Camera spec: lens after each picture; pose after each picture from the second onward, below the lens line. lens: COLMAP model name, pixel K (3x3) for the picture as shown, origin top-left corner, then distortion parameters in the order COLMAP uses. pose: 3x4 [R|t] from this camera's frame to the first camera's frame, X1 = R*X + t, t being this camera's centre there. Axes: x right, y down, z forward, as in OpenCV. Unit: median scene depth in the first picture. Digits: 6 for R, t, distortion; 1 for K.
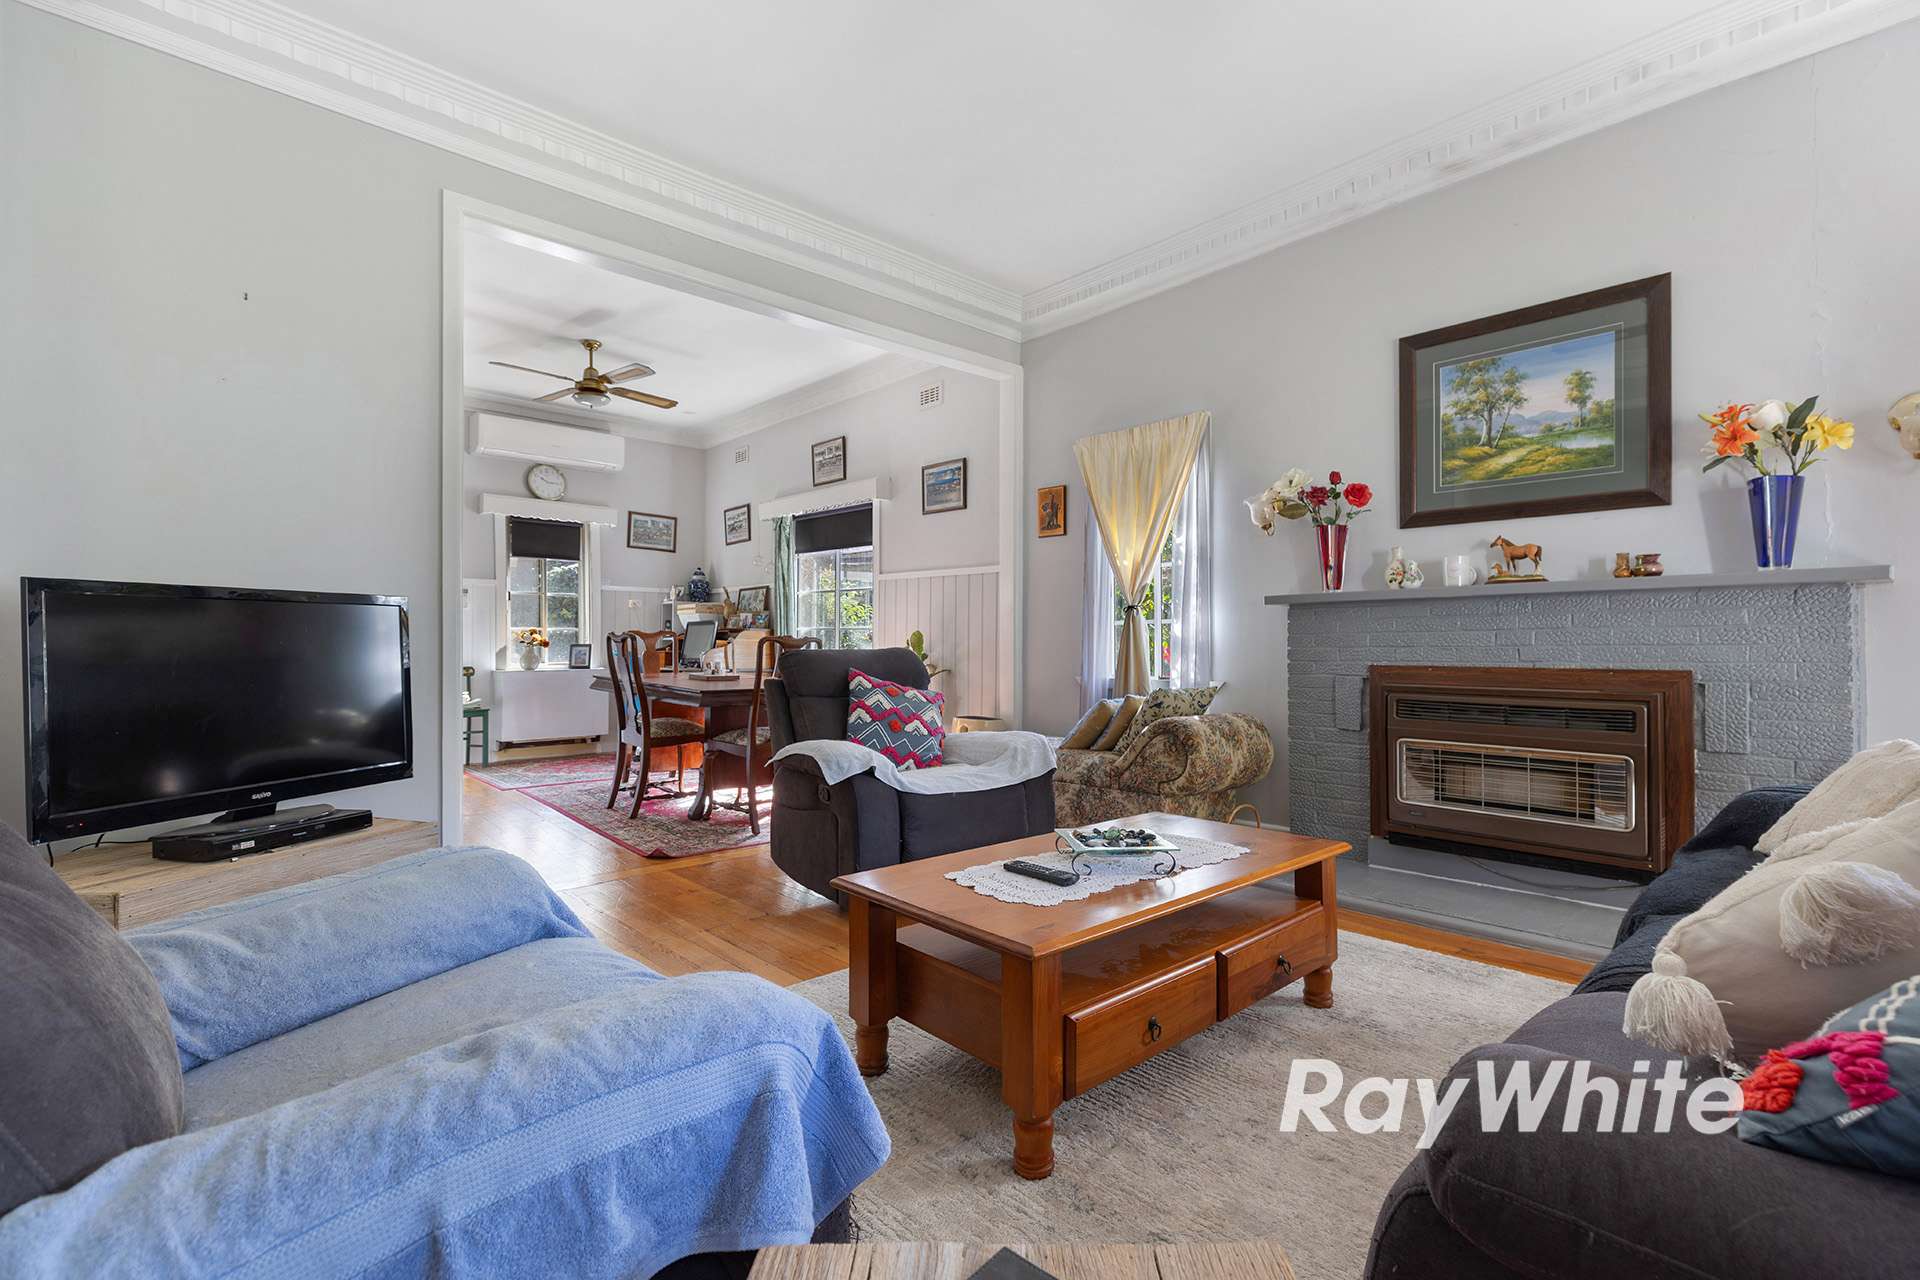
lens RADIAL K [[879.7, 0, 960.0], [0, 879.7, 640.0], [0, 0, 1]] dist [0.016600, 0.000257]
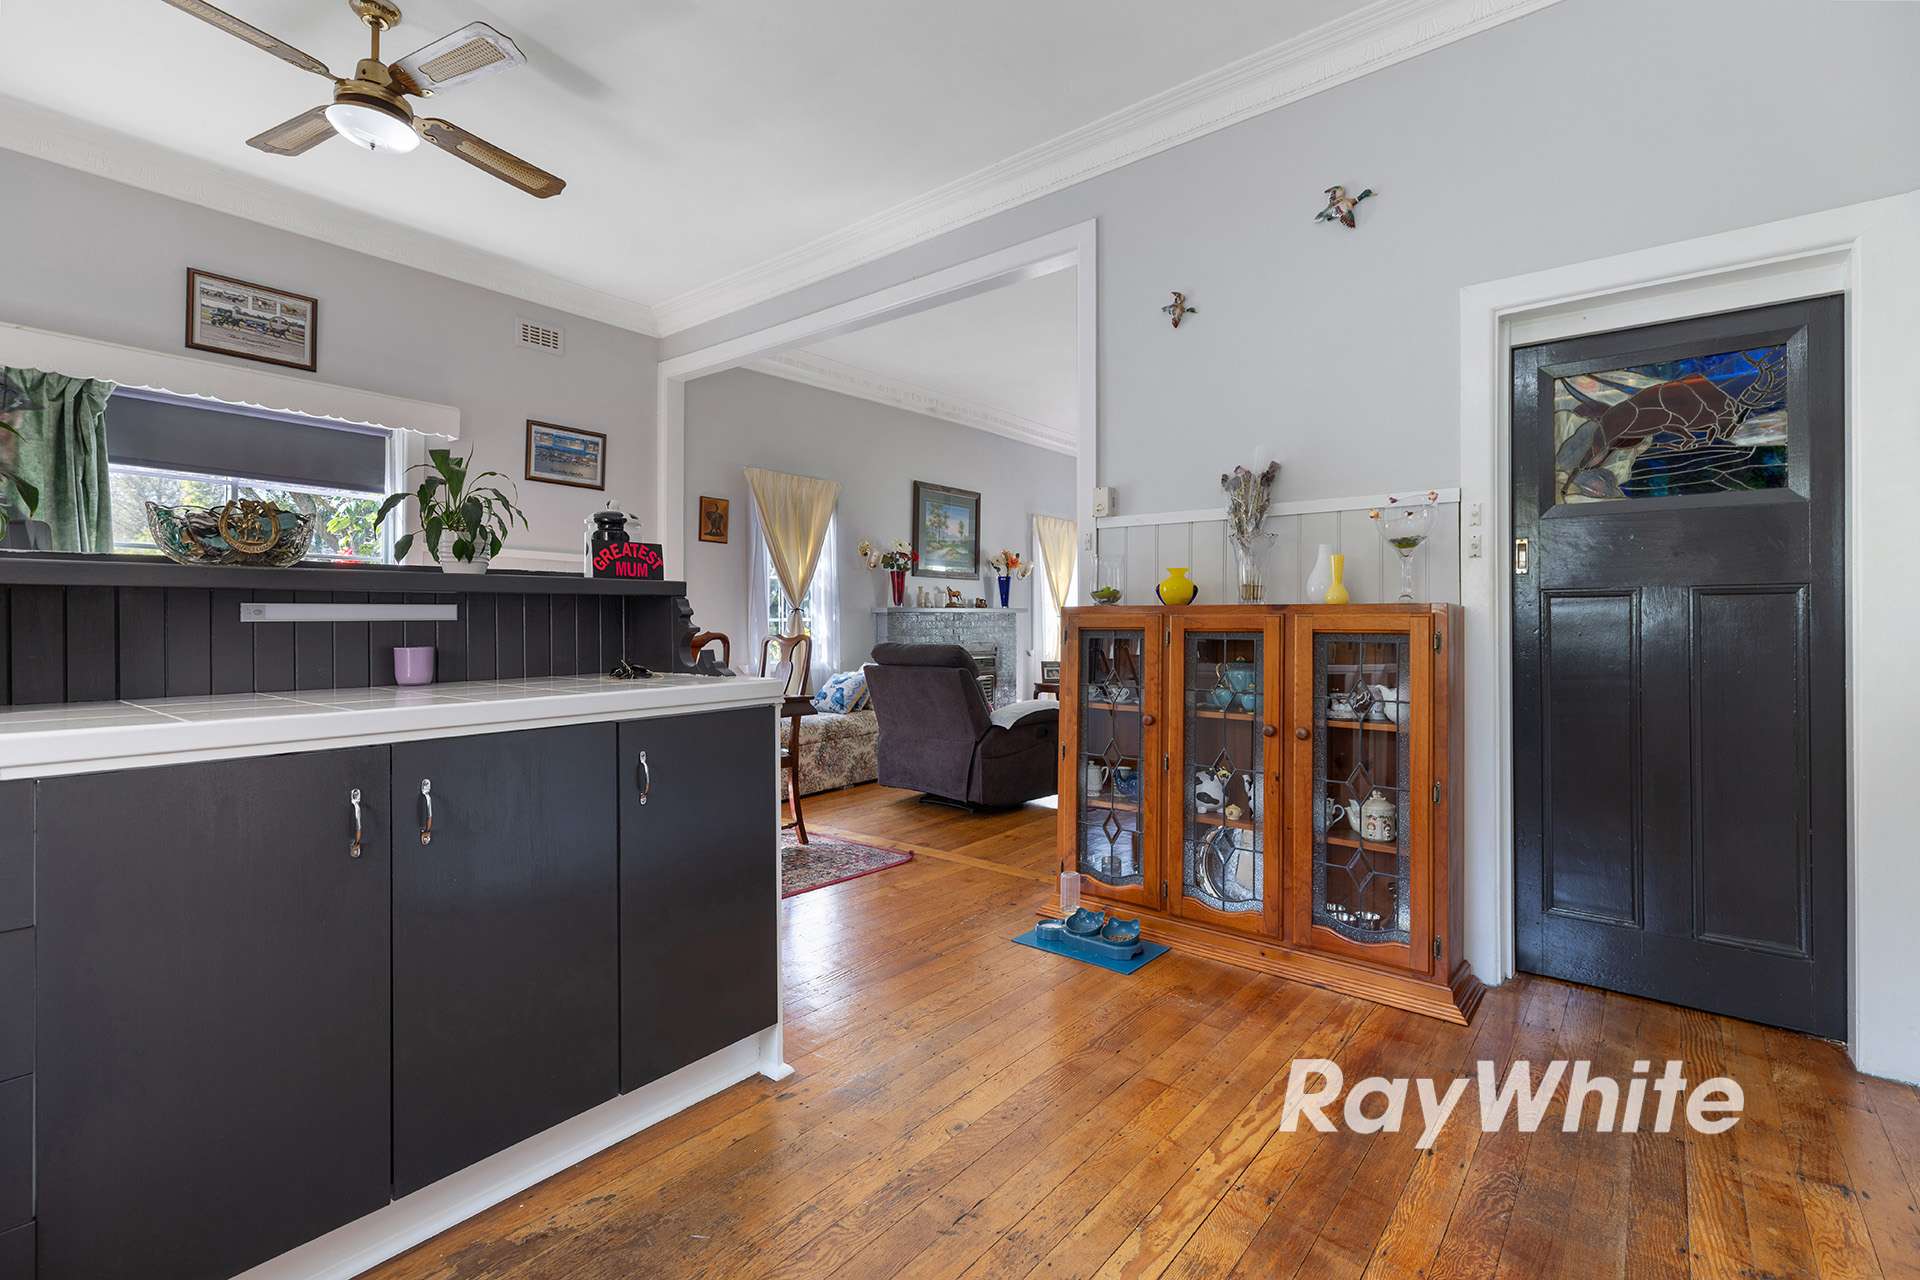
lens RADIAL K [[879.7, 0, 960.0], [0, 879.7, 640.0], [0, 0, 1]] dist [0.016600, 0.000257]
pose [[-0.159315, -0.015235, 0.987110, -1.587500], [0.002093, 0.999873, 0.015769, -0.015388], [-0.987226, 0.004578, -0.159263, 1.310872]]
